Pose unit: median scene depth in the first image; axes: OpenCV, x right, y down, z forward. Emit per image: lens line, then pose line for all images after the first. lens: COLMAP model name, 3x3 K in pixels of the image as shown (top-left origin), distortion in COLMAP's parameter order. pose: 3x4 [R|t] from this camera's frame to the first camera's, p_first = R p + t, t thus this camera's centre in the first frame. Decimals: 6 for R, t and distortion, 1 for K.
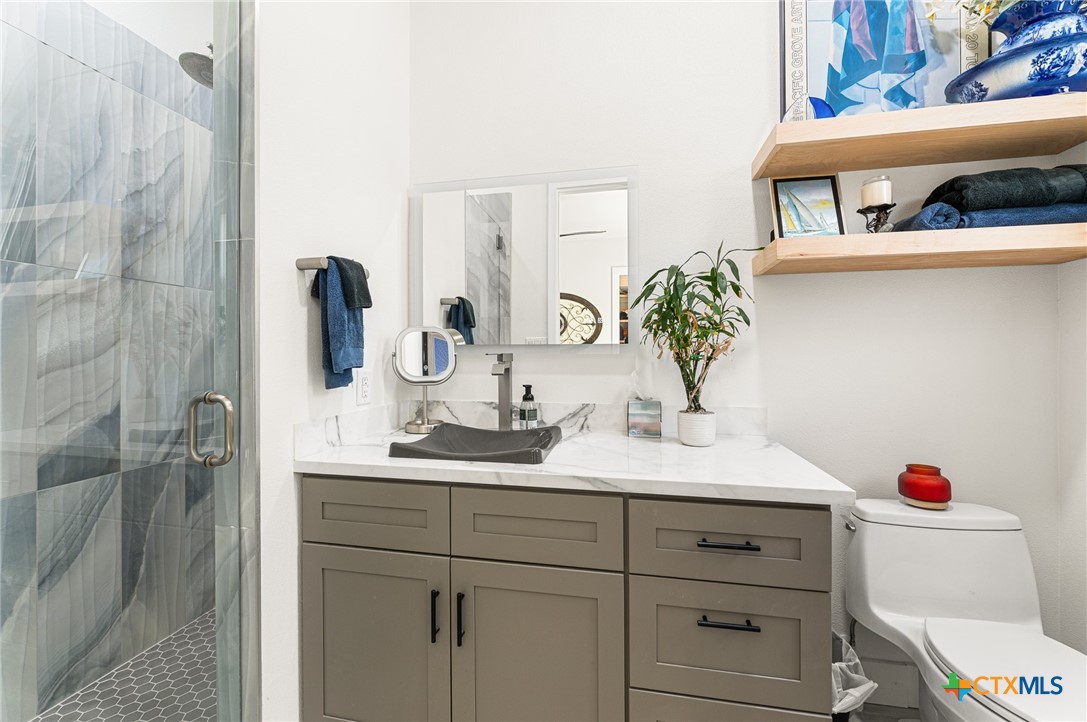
lens RADIAL K [[457.3, 0, 543.0], [0, 457.3, 356.9], [0, 0, 1]] dist [-0.002901, -0.001125]
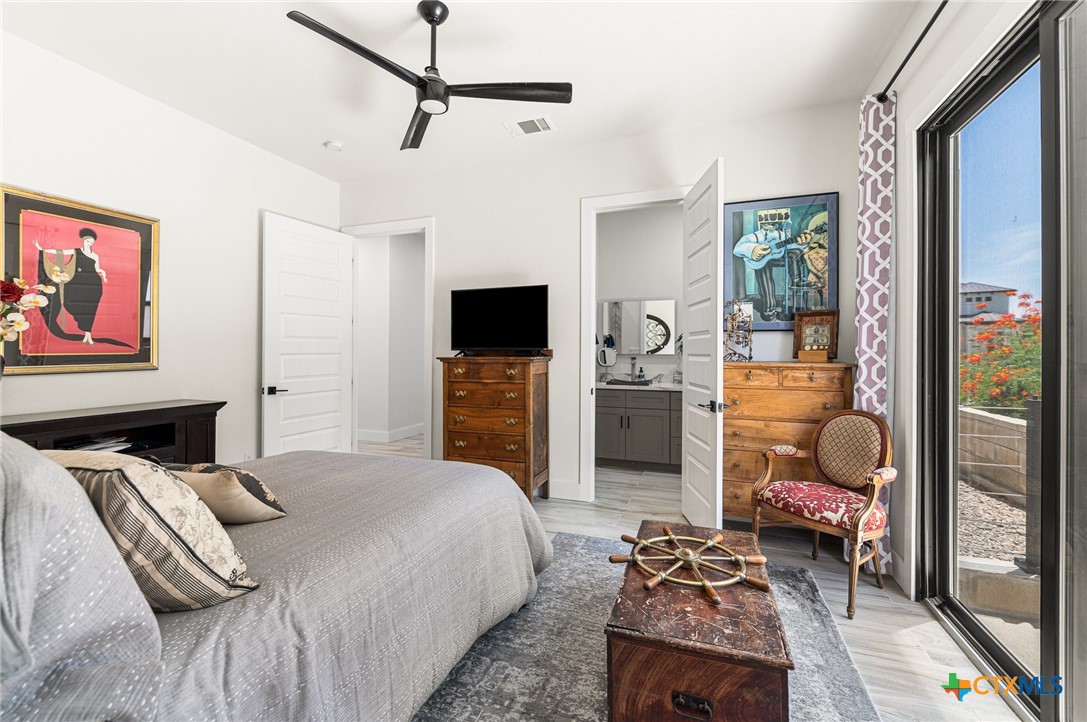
lens RADIAL K [[457.3, 0, 535.6], [0, 457.3, 357.9], [0, 0, 1]] dist [-0.002901, -0.001125]
pose [[0.986065, 0.005943, -0.166256, -0.053856], [-0.005060, 0.999971, 0.005729, -0.004332], [0.166285, -0.004808, 0.986066, -0.527546]]
